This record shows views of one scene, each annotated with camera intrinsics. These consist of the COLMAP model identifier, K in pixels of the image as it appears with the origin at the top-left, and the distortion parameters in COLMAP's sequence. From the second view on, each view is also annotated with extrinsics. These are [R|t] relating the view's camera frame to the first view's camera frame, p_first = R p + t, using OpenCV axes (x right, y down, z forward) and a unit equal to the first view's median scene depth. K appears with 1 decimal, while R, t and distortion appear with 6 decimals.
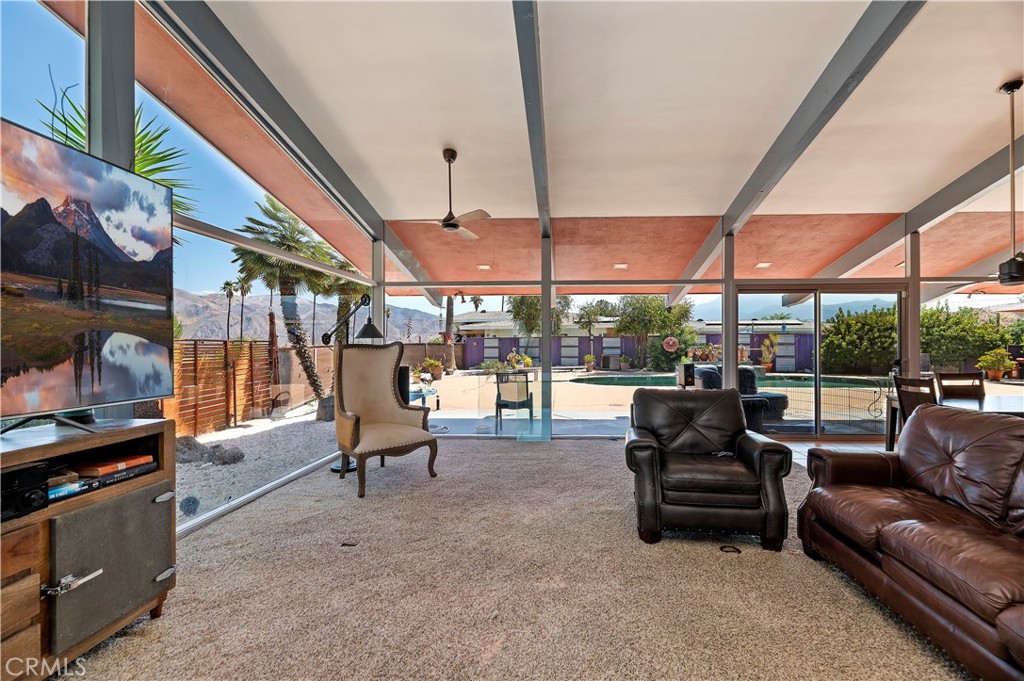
lens RADIAL K [[461.9, 0, 554.5], [0, 461.9, 334.5], [0, 0, 1]] dist [-0.007880, 0.002136]
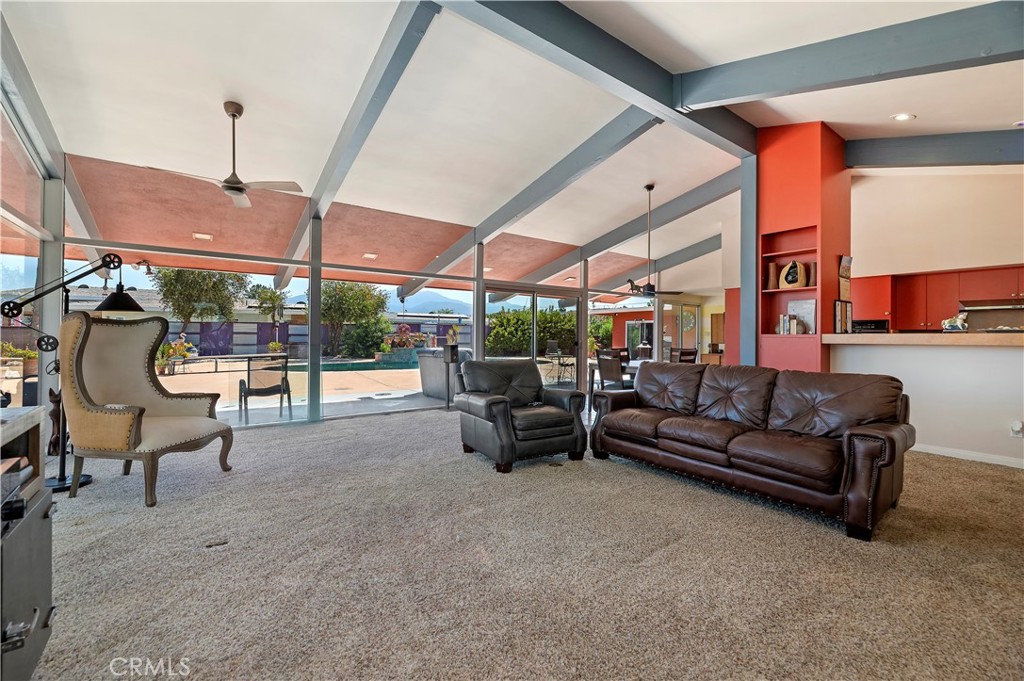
lens RADIAL K [[423.4, 0, 538.6], [0, 423.4, 321.6], [0, 0, 1]] dist [-0.004041, -0.001062]
pose [[0.771194, 0.031357, 0.635828, -0.222141], [-0.025770, 0.999505, -0.018037, 0.014927], [-0.636079, -0.002475, 0.771620, -0.000922]]
